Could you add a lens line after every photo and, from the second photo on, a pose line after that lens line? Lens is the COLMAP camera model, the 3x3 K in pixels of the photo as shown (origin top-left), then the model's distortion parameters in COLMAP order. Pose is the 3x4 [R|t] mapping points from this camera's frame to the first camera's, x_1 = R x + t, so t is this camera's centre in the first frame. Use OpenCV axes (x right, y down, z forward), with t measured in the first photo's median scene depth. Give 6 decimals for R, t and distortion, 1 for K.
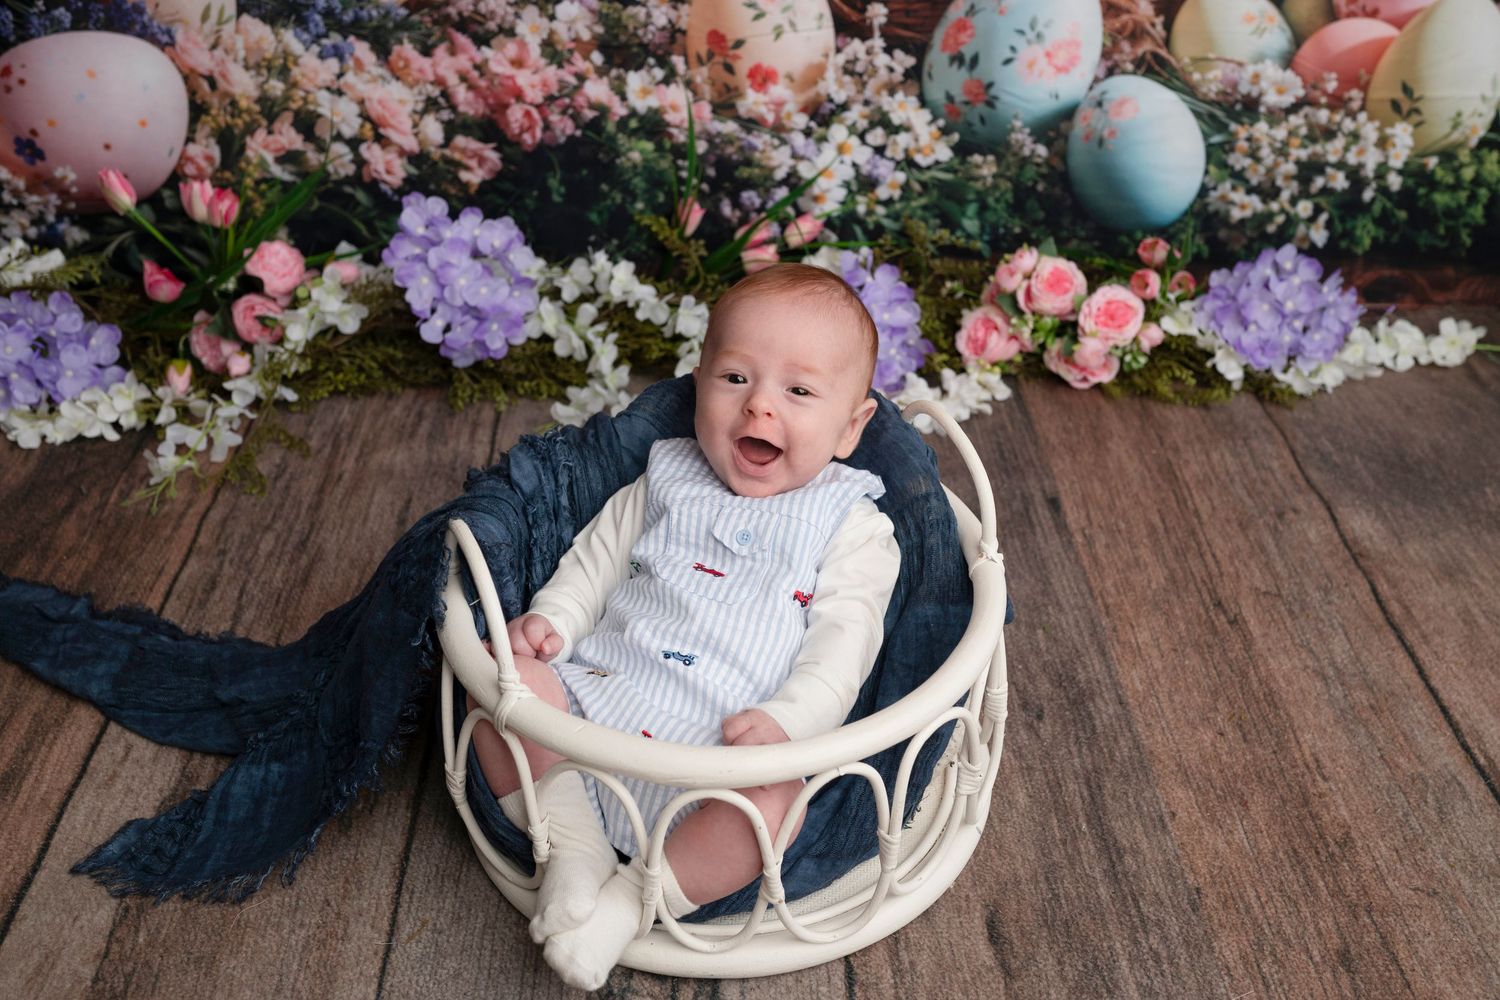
lens RADIAL K [[1511.7, 0, 801.5], [0, 1511.7, 485.2], [0, 0, 1]] dist [0.000208, 0.000000]
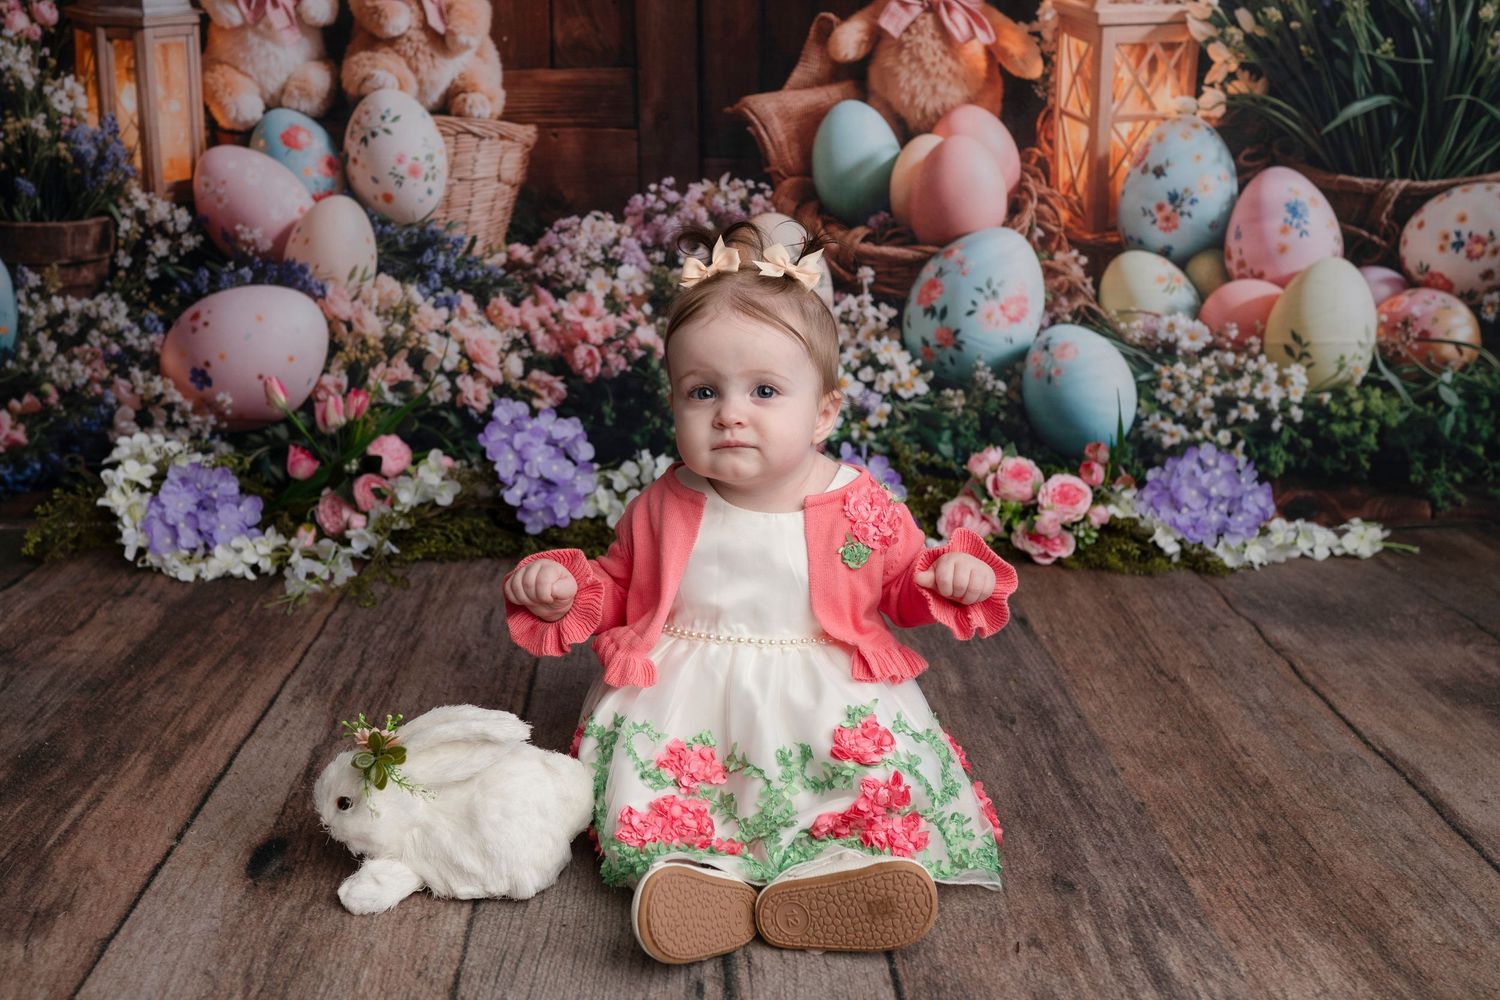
lens RADIAL K [[1568.0, 0, 703.2], [0, 1568.0, 446.7], [0, 0, 1]] dist [0.000738, 0.000000]
pose [[0.998829, 0.000475, -0.048374, -0.023138], [-0.016785, 0.941231, -0.337348, 0.270207], [0.045371, 0.337765, 0.940136, -0.204265]]
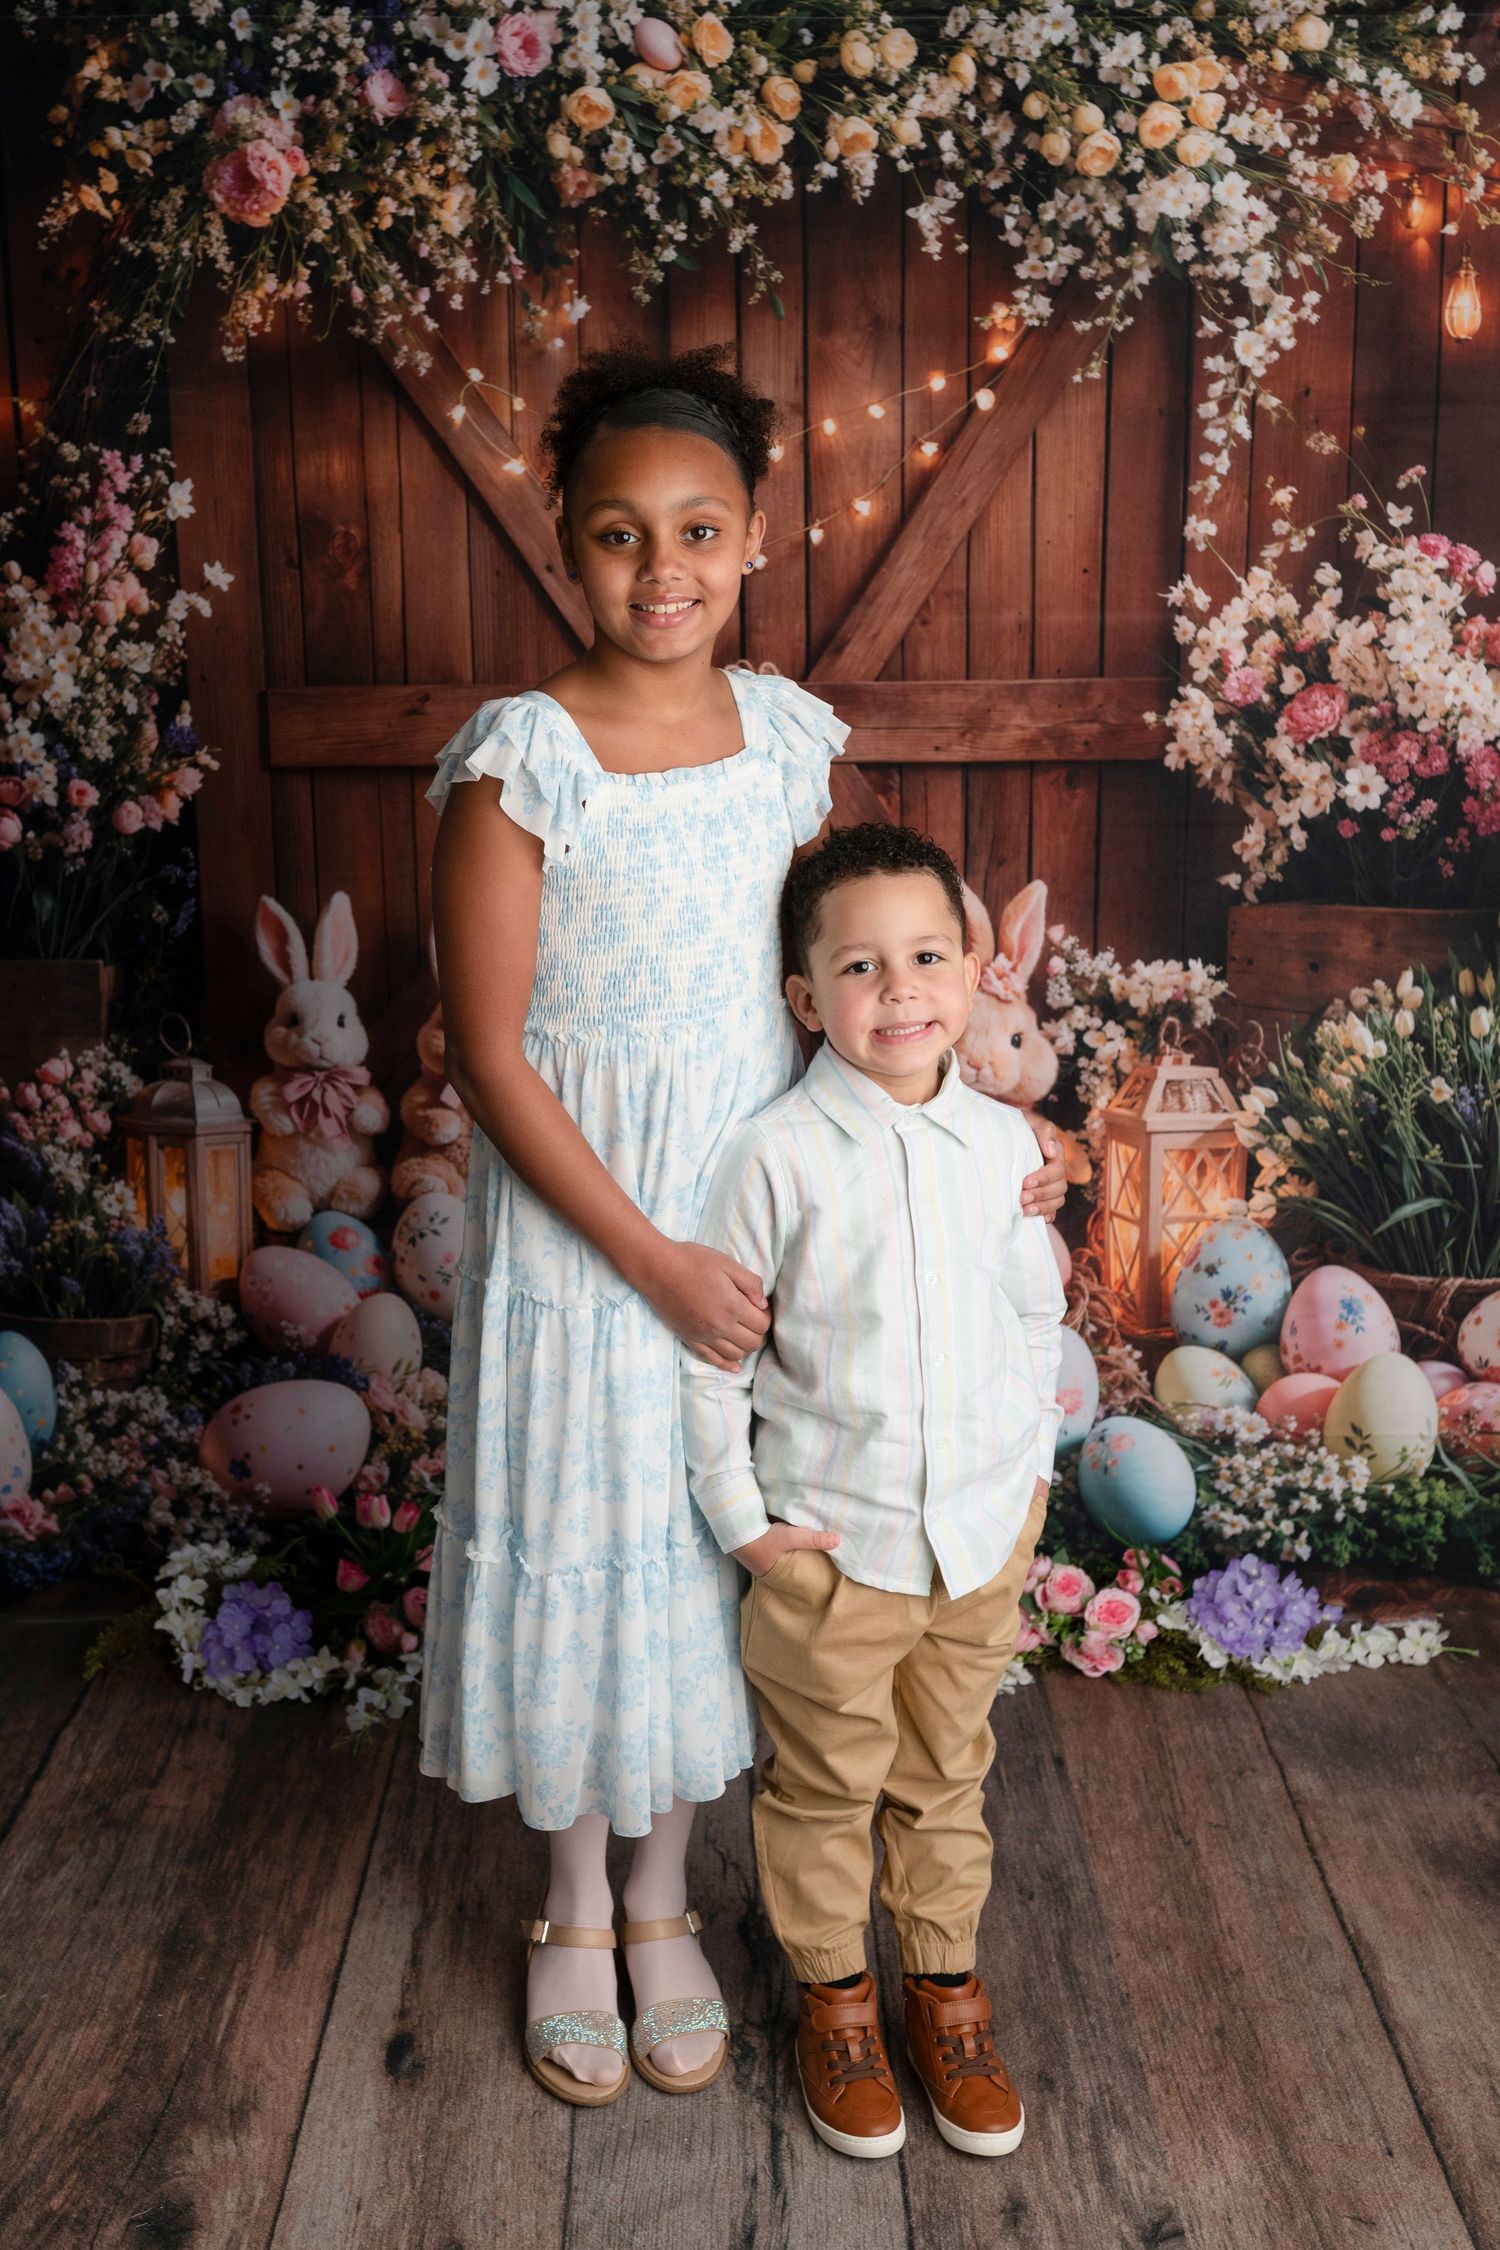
lens RADIAL K [[2352.0, 0, 748.0], [0, 2352.0, 1036.8], [0, 0, 1]] dist [0.000738, 0.000000]
pose [[0.998700, -0.000693, -0.050976, 0.008792], [-0.018492, 0.926887, -0.374885, 0.167351], [0.047508, 0.375341, 0.925669, -0.911090]]
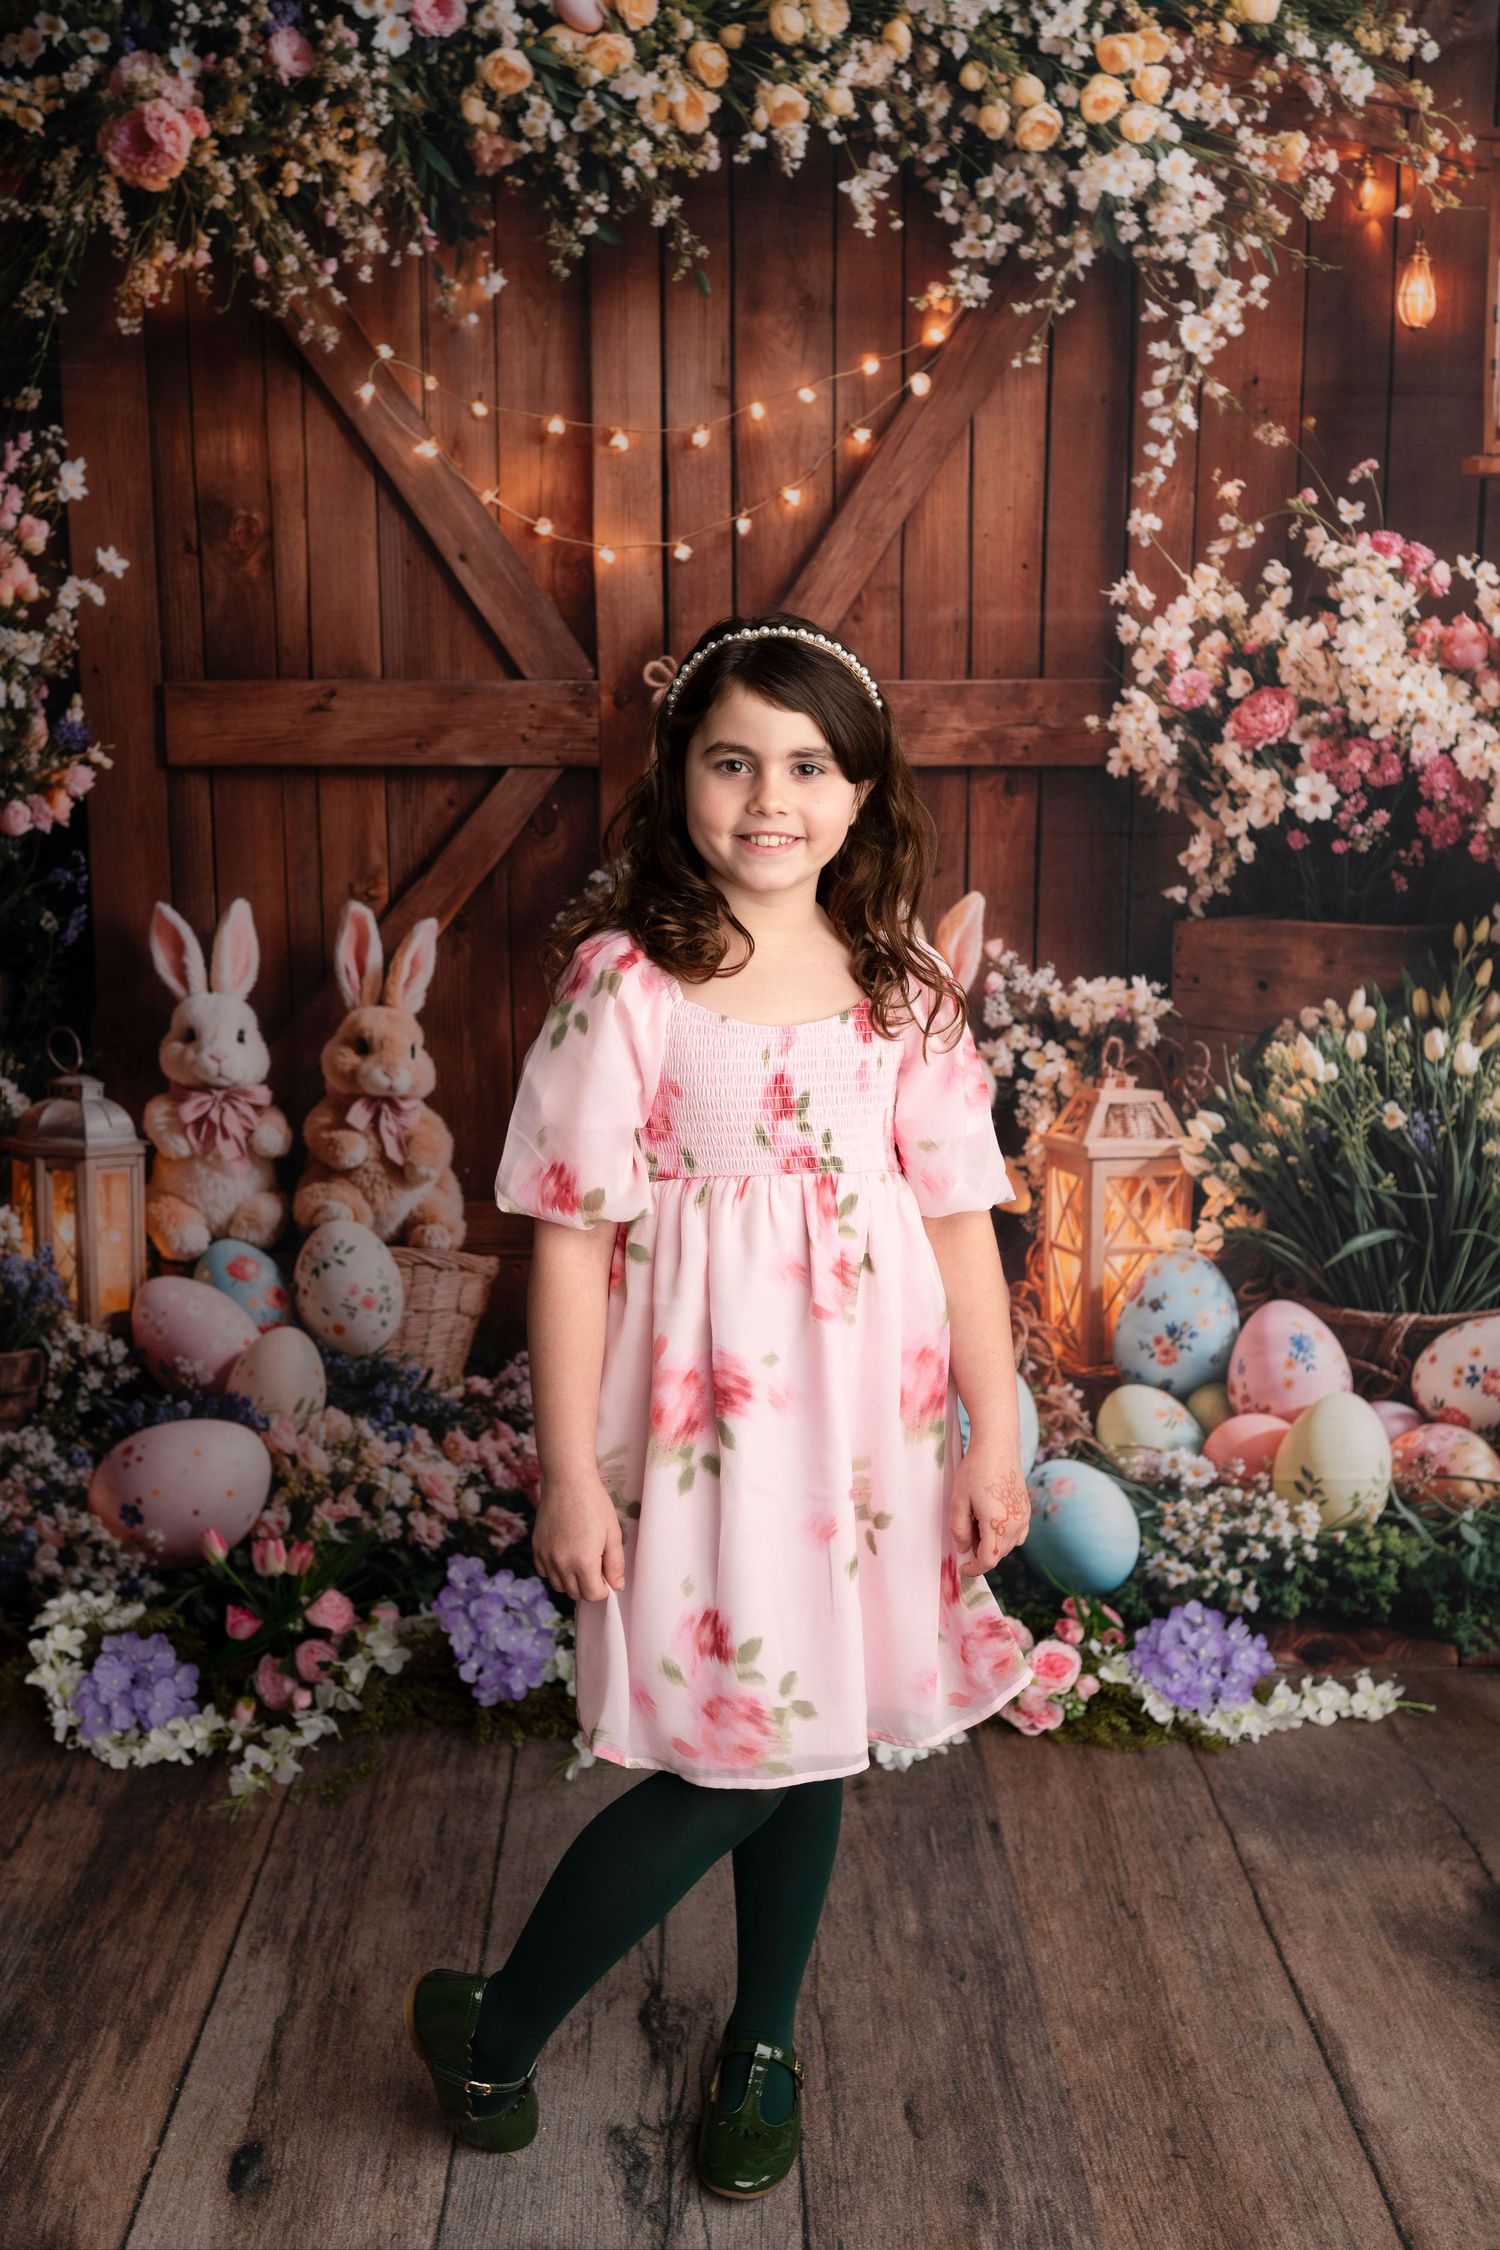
lens RADIAL K [[2191.7, 0, 757.6], [0, 2191.7, 1076.7], [0, 0, 1]] dist [0.001367, 0.000000]
pose [[0.999604, 0.002684, -0.028023, 0.025363], [-0.013831, 0.913842, -0.405835, 0.152709], [0.024519, 0.406062, 0.913517, -0.687820]]
